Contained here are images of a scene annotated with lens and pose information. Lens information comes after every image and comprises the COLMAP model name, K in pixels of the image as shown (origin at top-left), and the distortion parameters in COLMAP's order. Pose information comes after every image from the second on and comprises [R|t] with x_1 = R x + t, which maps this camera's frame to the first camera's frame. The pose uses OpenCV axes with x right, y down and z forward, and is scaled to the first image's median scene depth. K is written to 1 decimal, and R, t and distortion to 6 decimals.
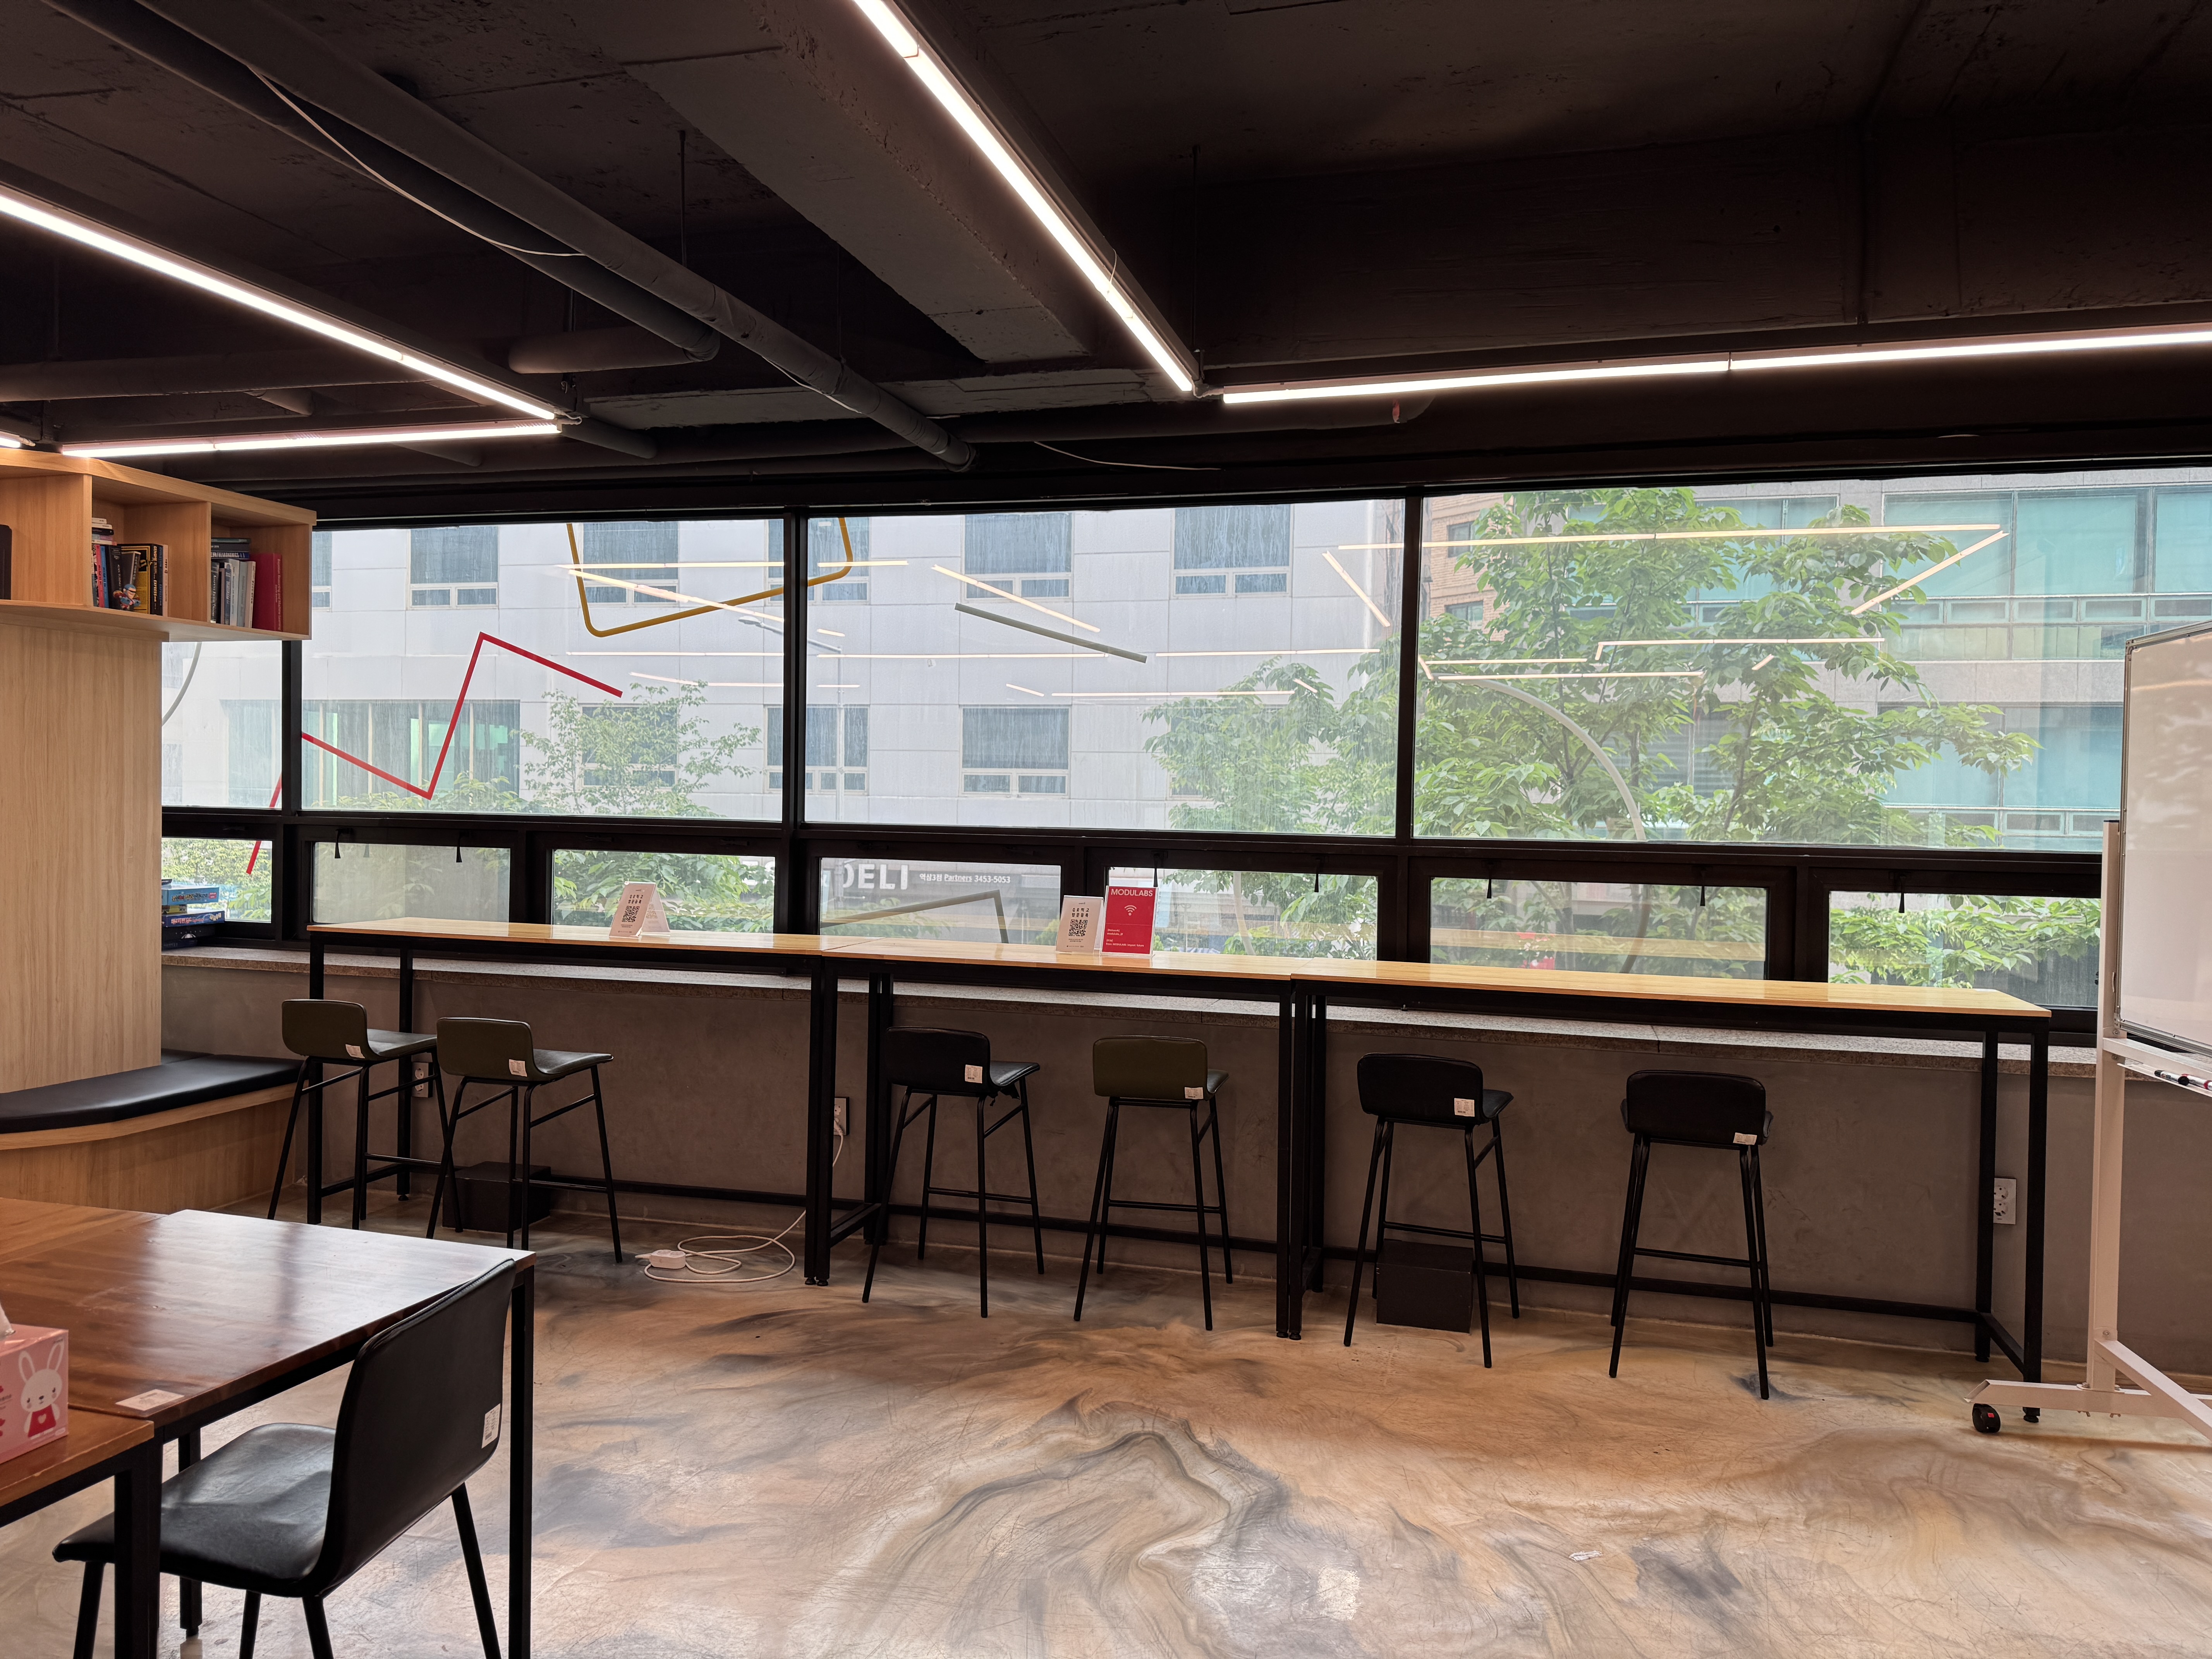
lens RADIAL K [[1566.5, 0, 1106.0], [0, 1566.5, 829.5], [0, 0, 1]] dist [0.049241, -0.050930]
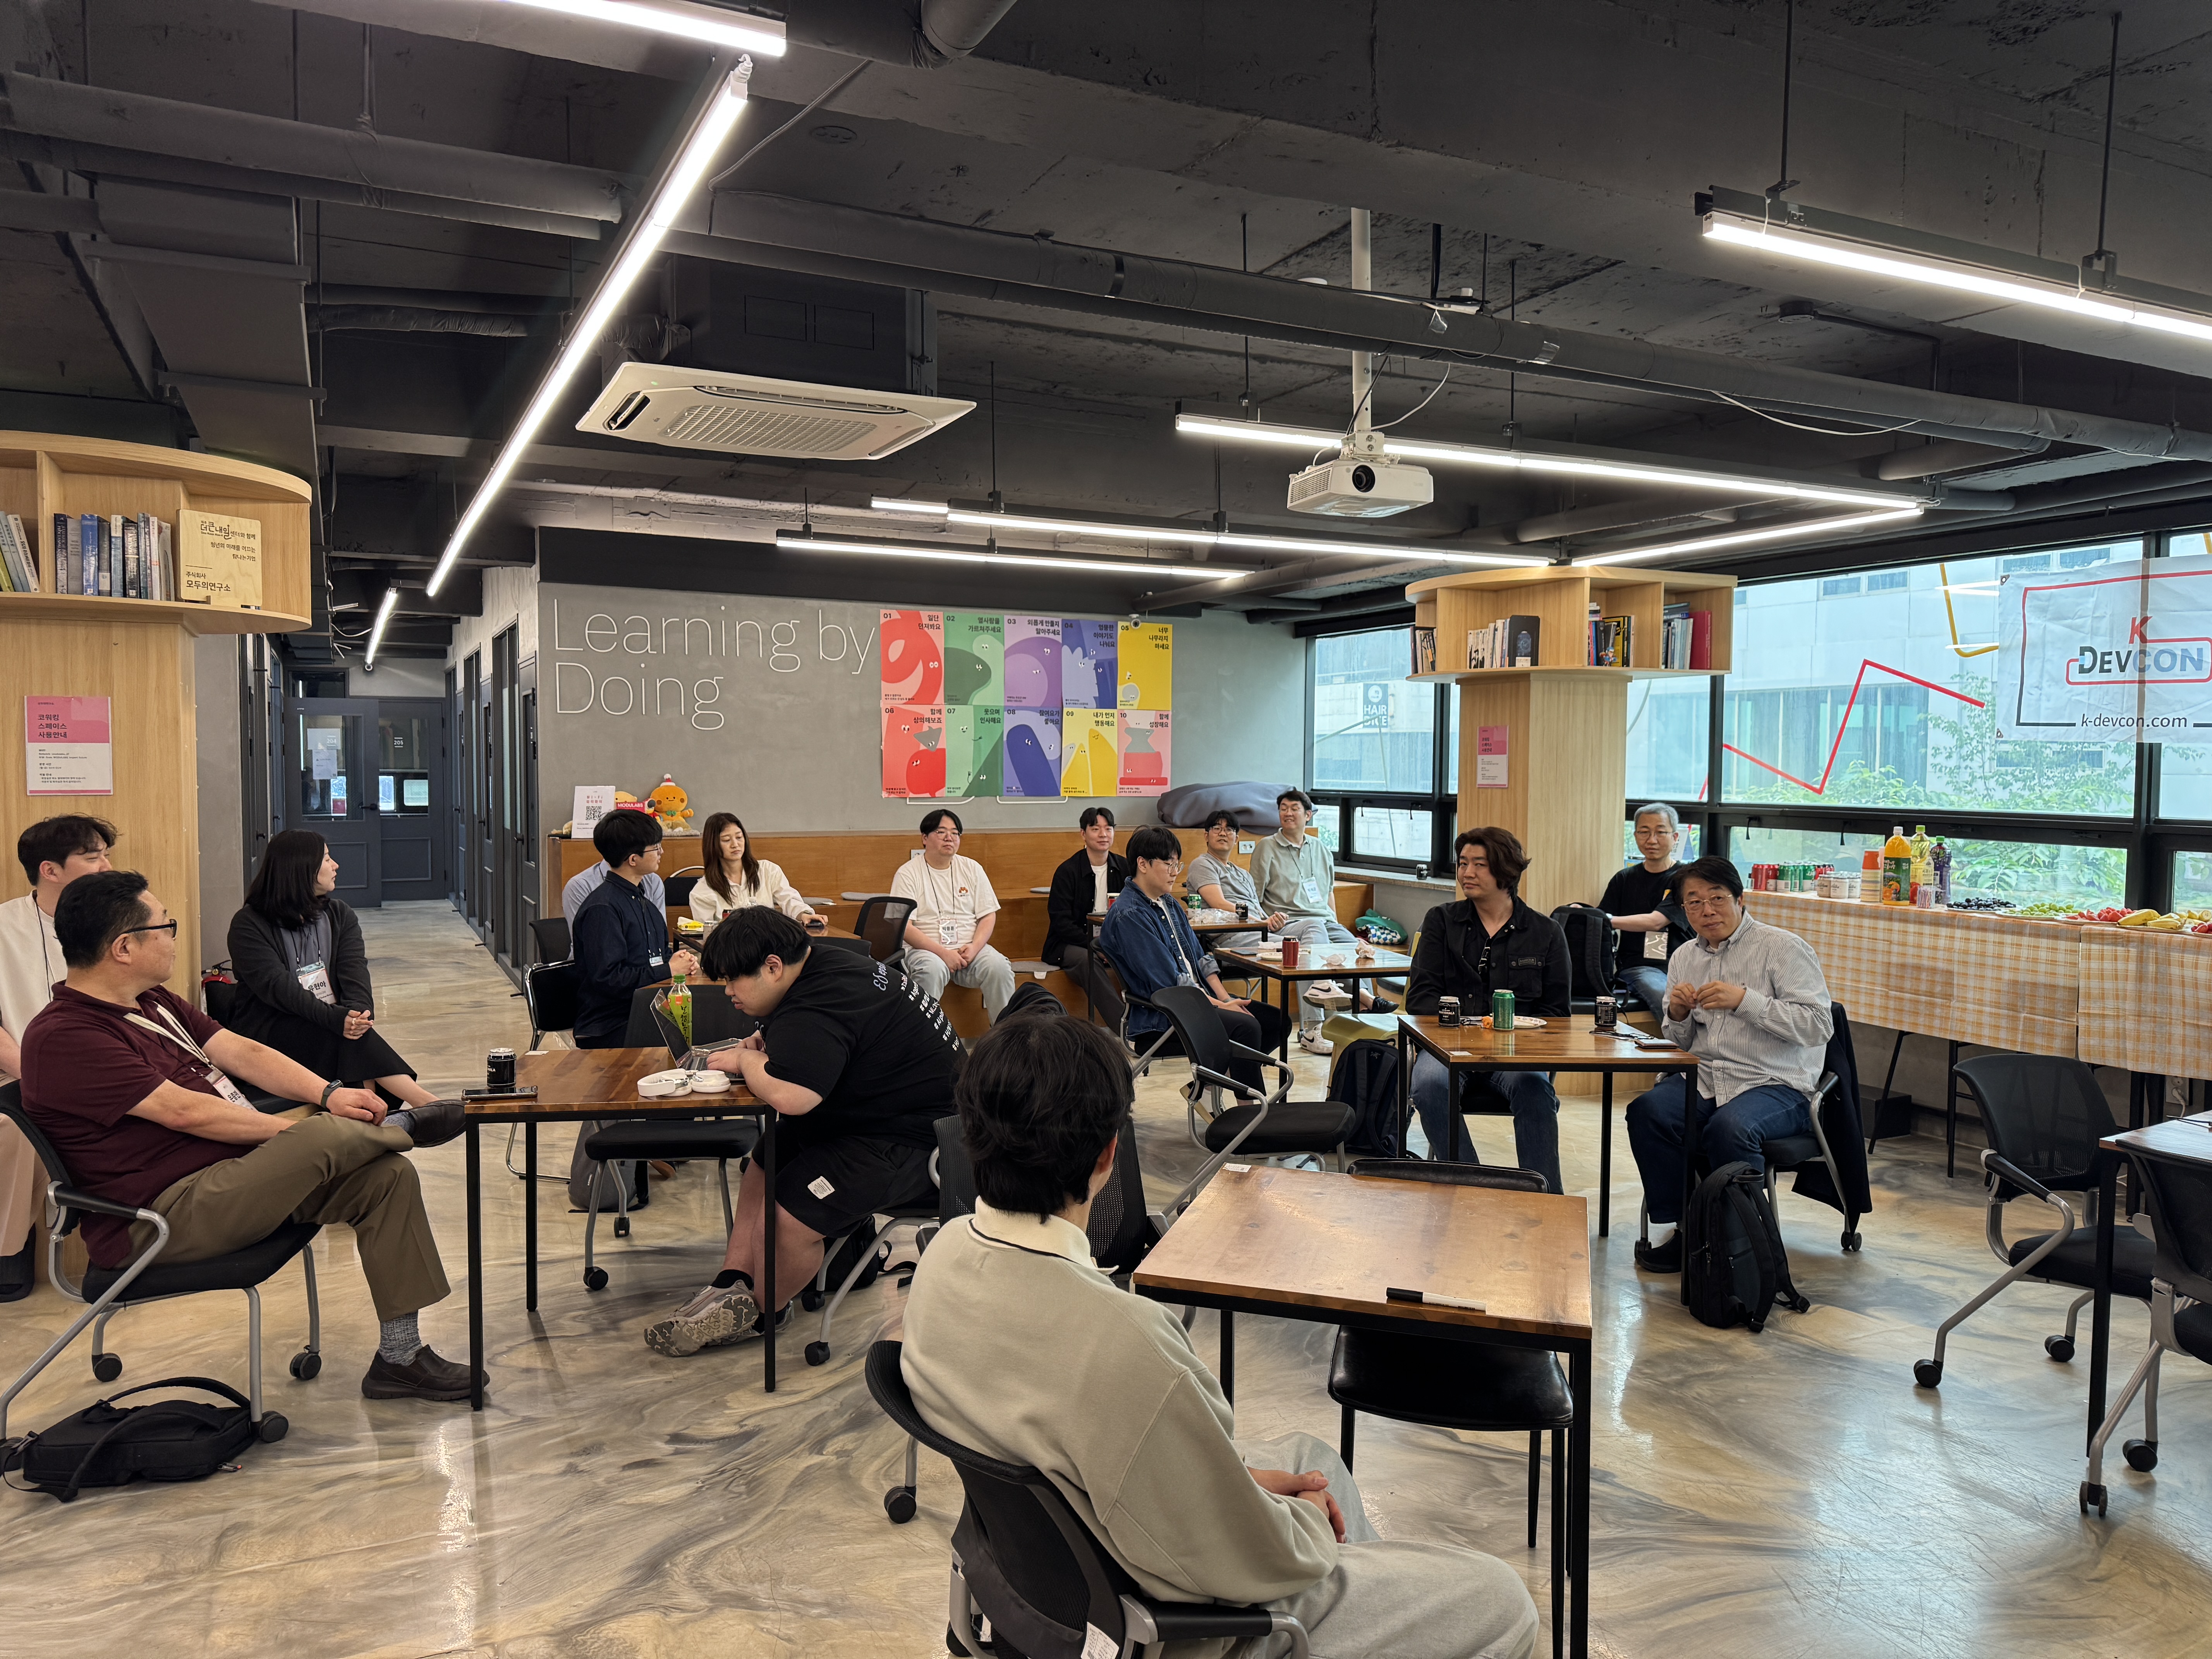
lens RADIAL K [[1566.5, 0, 1106.0], [0, 1566.5, 829.5], [0, 0, 1]] dist [0.049241, -0.050930]
pose [[0.666689, 0.021717, -0.745020, 0.134618], [-0.011370, 0.999755, 0.018969, -0.009320], [0.745250, -0.004175, 0.666773, -0.270894]]
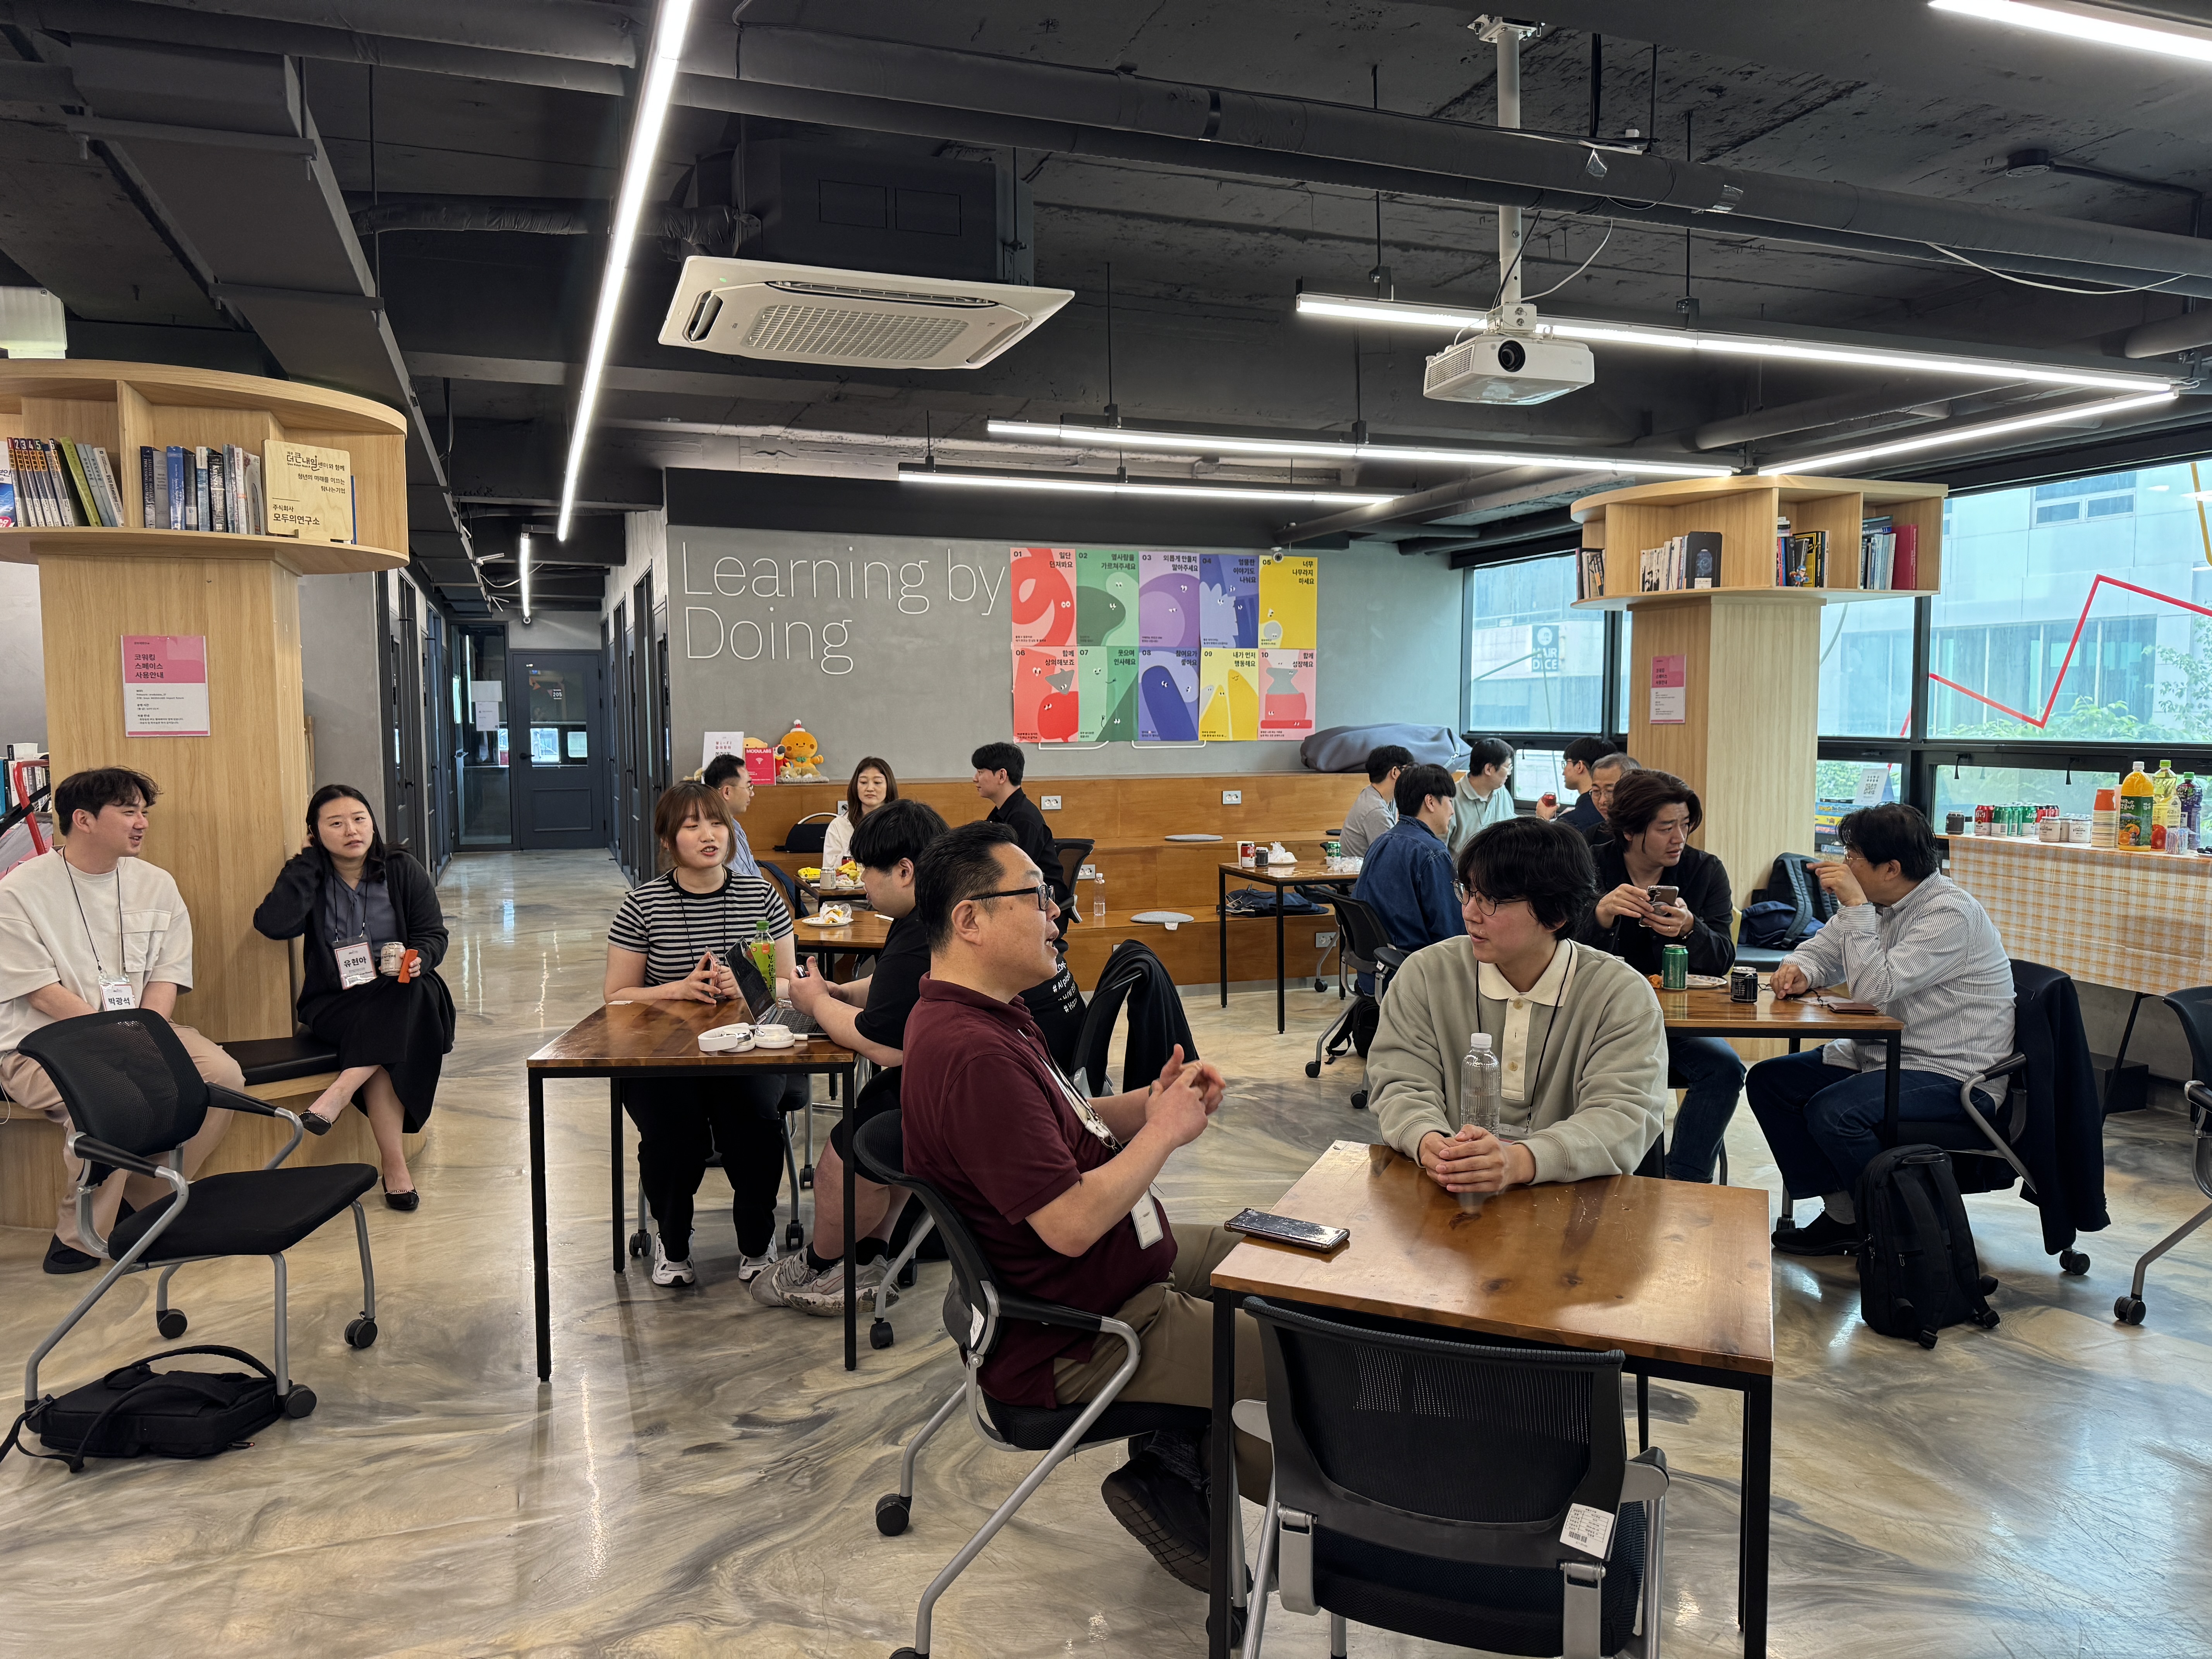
lens RADIAL K [[1566.5, 0, 1106.0], [0, 1566.5, 829.5], [0, 0, 1]] dist [0.049241, -0.050930]
pose [[0.587784, 0.043407, -0.807853, 0.095638], [-0.005102, 0.998739, 0.049952, -0.000211], [0.809002, -0.025239, 0.587264, -0.207211]]
